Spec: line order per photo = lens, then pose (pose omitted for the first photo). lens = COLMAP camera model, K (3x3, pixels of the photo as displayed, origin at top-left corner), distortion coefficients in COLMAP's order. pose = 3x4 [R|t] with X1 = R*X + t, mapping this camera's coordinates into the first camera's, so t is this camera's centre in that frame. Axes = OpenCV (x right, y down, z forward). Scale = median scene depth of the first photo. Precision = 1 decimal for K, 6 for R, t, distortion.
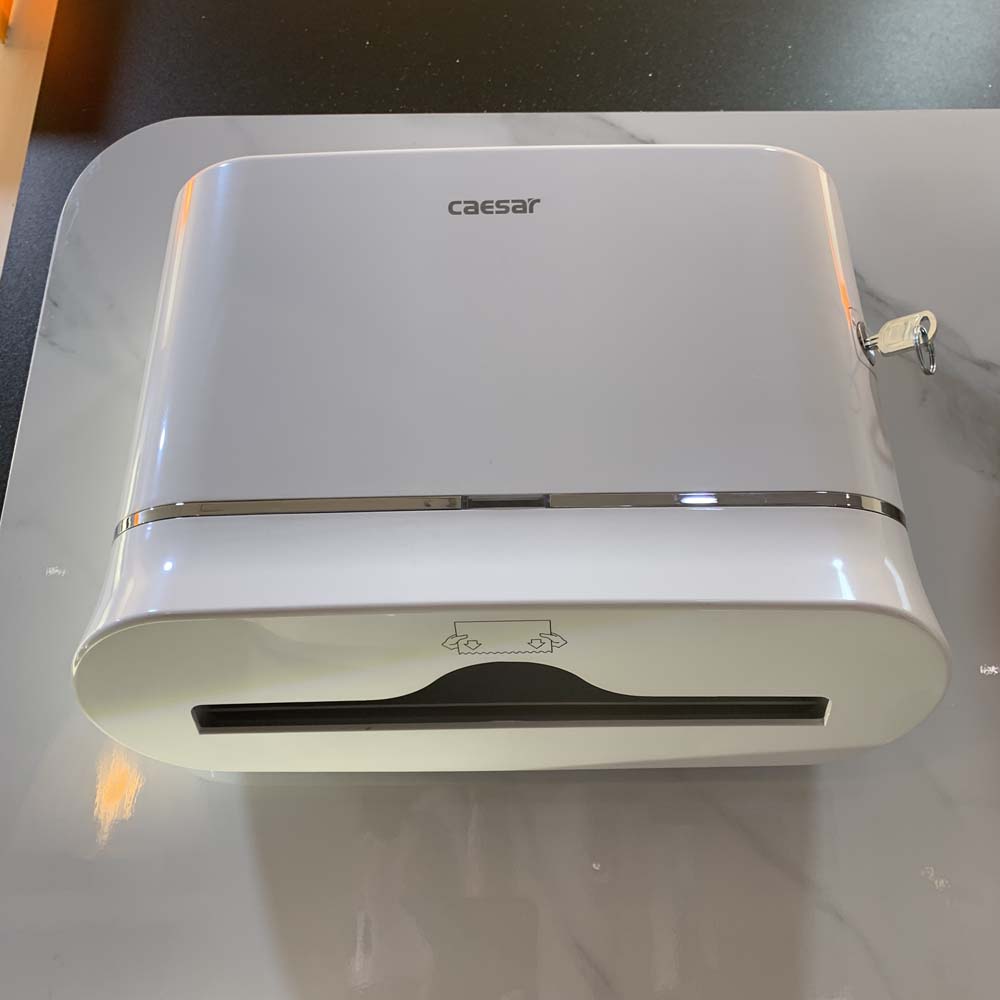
lens RADIAL K [[1039.8, 0, 500.0], [0, 1039.8, 500.0], [0, 0, 1]] dist [-0.017520, -0.011331]
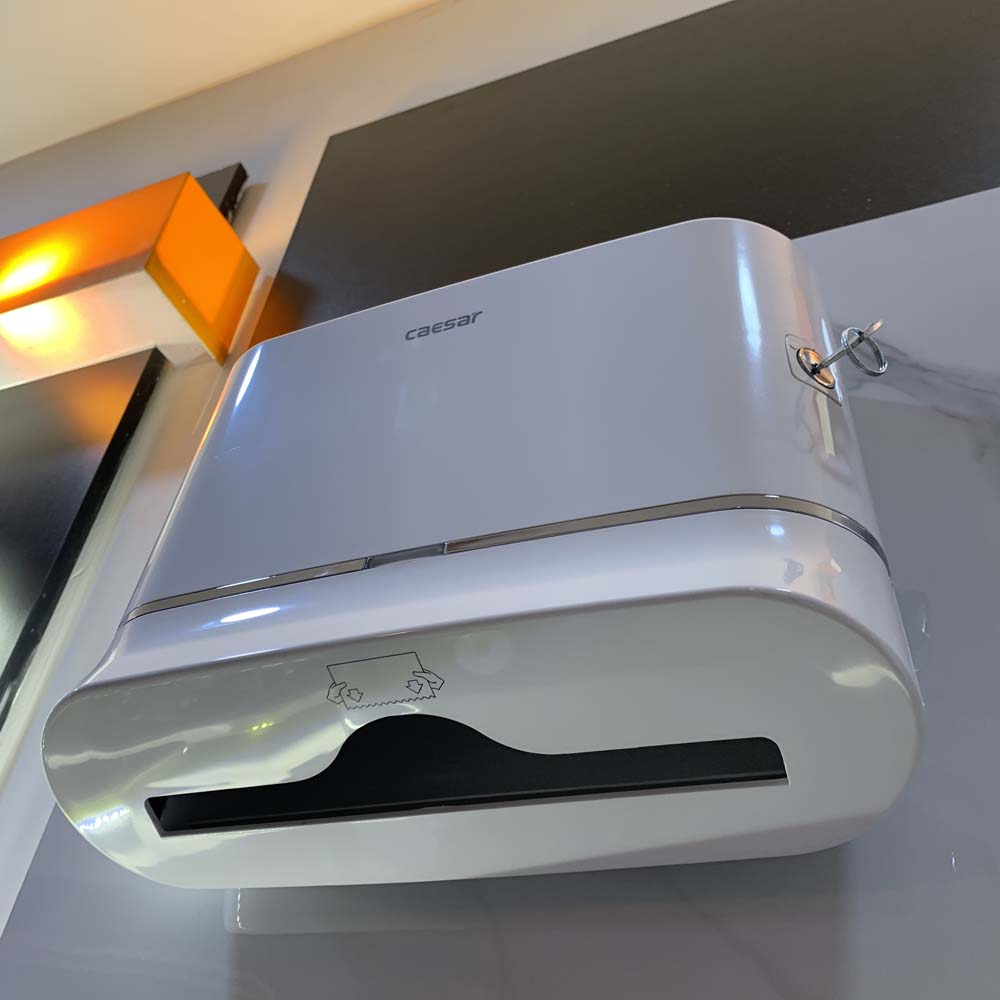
lens RADIAL K [[1021.4, 0, 500.0], [0, 1021.4, 500.0], [0, 0, 1]] dist [0.114875, -0.380620]
pose [[0.926753, -0.160790, -0.339522, 0.383747], [0.034473, 0.936361, -0.349343, 0.262959], [0.374086, 0.312050, 0.873318, 0.145856]]
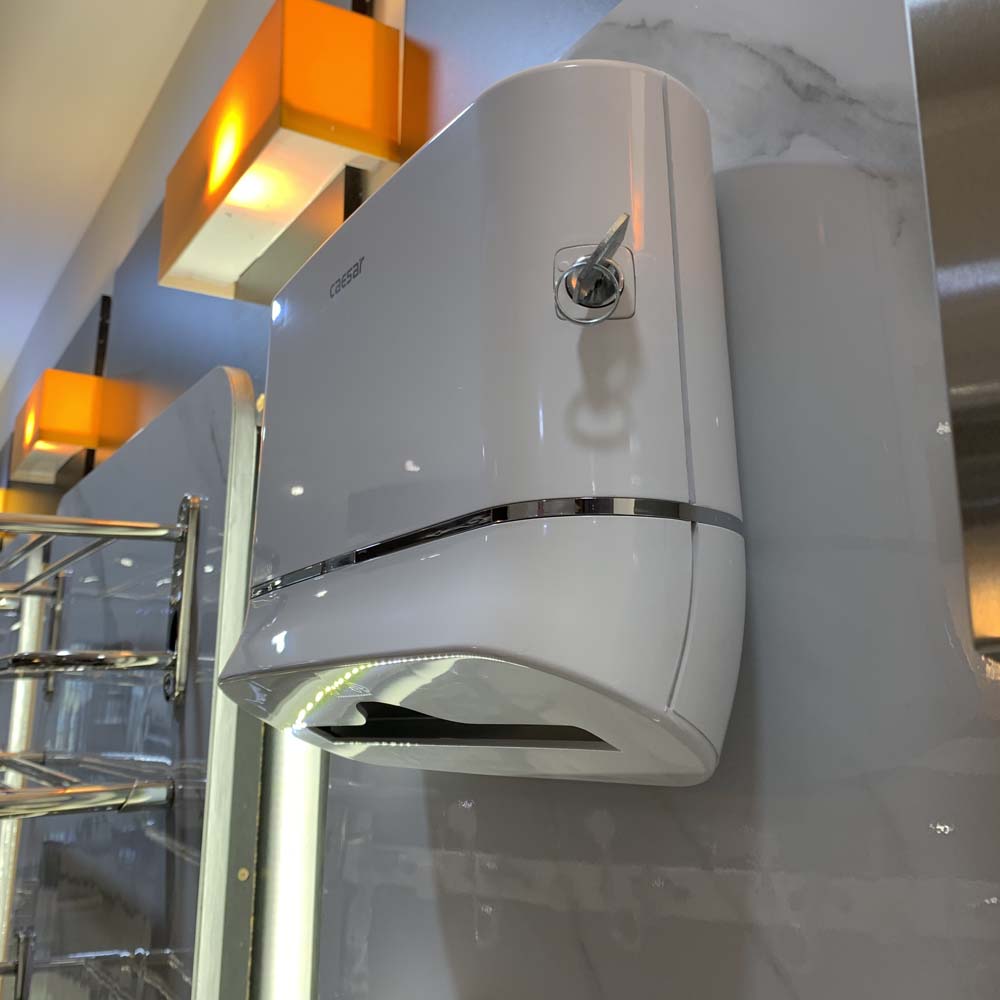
lens RADIAL K [[1039.8, 0, 500.0], [0, 1039.8, 500.0], [0, 0, 1]] dist [-0.017520, -0.011331]
pose [[0.548770, -0.175166, -0.817416, 0.933261], [0.297785, 0.954622, -0.004651, -0.007714], [0.781137, -0.240862, 0.576029, 0.443238]]
